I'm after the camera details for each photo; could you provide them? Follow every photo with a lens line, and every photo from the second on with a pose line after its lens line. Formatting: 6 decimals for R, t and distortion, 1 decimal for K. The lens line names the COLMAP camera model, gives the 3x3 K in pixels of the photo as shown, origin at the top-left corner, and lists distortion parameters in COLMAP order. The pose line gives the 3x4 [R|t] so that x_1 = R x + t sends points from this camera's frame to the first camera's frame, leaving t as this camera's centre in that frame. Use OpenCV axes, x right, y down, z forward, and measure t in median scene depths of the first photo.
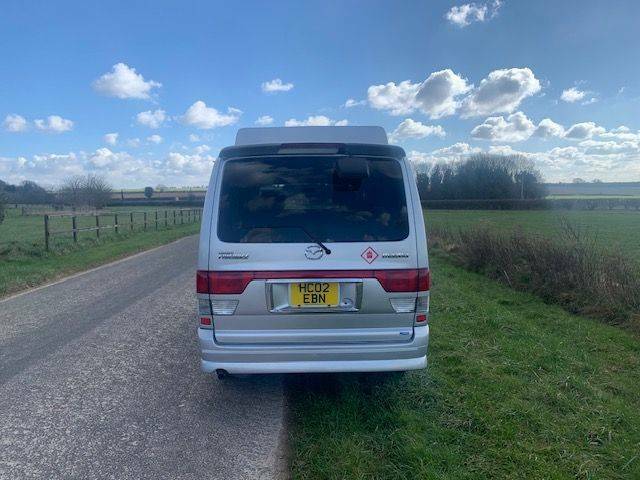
lens RADIAL K [[497.9, 0, 314.7], [0, 497.9, 239.3], [0, 0, 1]] dist [0.002920, 0.000246]
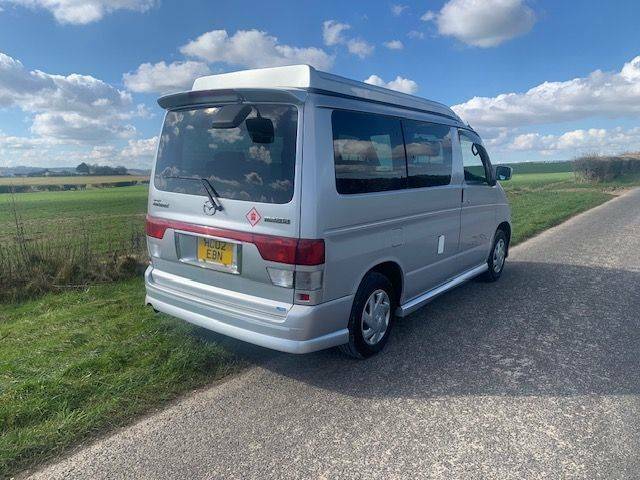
lens RADIAL K [[494.7, 0, 321.3], [0, 494.7, 240.7], [0, 0, 1]] dist [0.005281, 0.005739]
pose [[0.799034, 0.136058, -0.585690, 0.740651], [-0.080453, 0.989496, 0.120106, -0.042567], [0.595879, -0.048849, 0.801587, 0.351611]]
